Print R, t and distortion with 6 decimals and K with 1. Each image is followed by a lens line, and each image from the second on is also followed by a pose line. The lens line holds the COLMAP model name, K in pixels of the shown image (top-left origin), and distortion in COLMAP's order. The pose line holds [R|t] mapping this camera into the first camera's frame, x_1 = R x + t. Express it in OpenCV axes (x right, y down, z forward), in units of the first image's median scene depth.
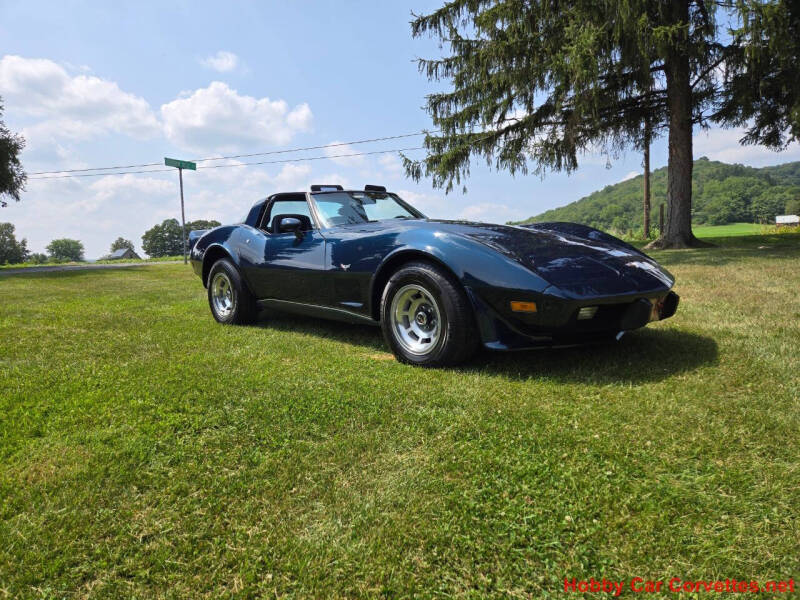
lens RADIAL K [[538.2, 0, 392.3], [0, 538.2, 286.6], [0, 0, 1]] dist [0.068904, -0.055893]
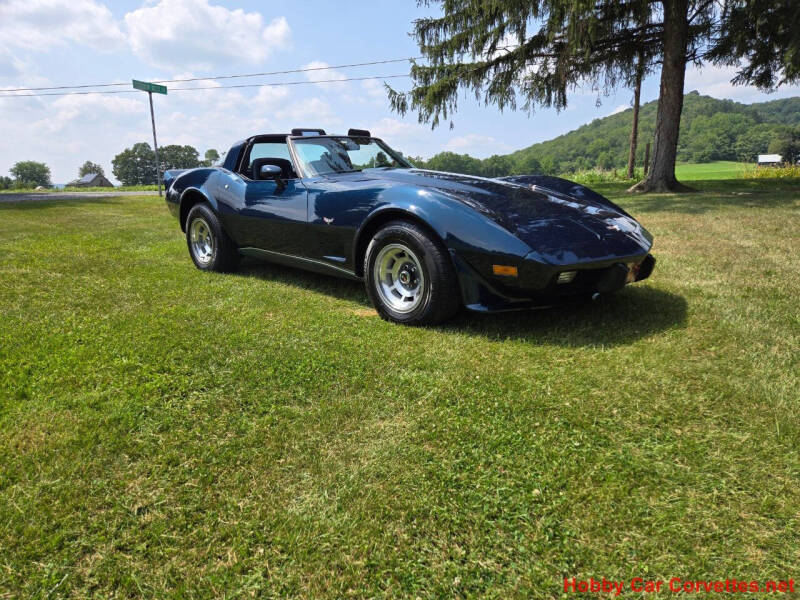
lens RADIAL K [[538.2, 0, 398.0], [0, 538.2, 297.8], [0, 0, 1]] dist [0.068904, -0.055893]
pose [[0.998929, 0.012119, 0.044661, -0.003424], [-0.018346, 0.989730, 0.141764, -0.047801], [-0.042484, -0.142432, 0.988892, -0.002041]]
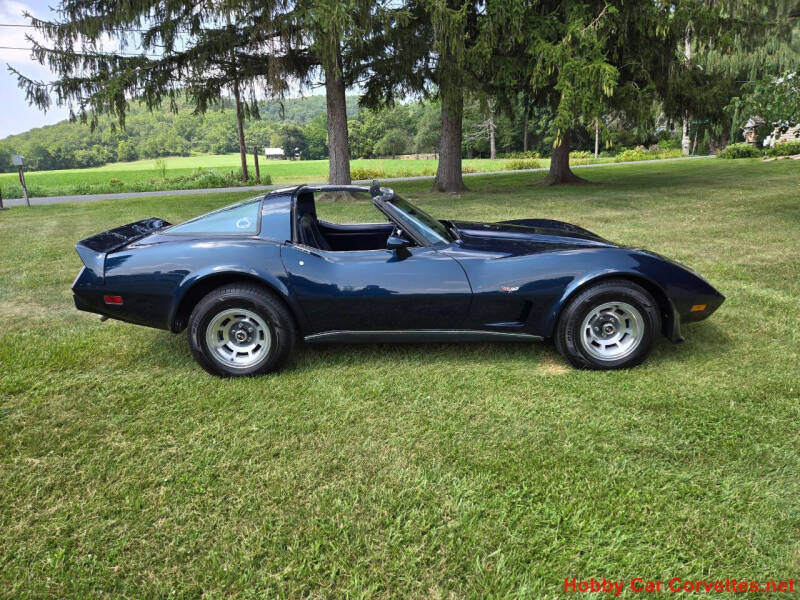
lens RADIAL K [[538.2, 0, 399.6], [0, 538.2, 297.3], [0, 0, 1]] dist [0.068904, -0.055893]
pose [[0.670411, -0.163958, 0.723648, -1.069269], [0.052048, 0.983270, 0.174562, -0.295816], [-0.740162, -0.079364, 0.667728, 0.808666]]
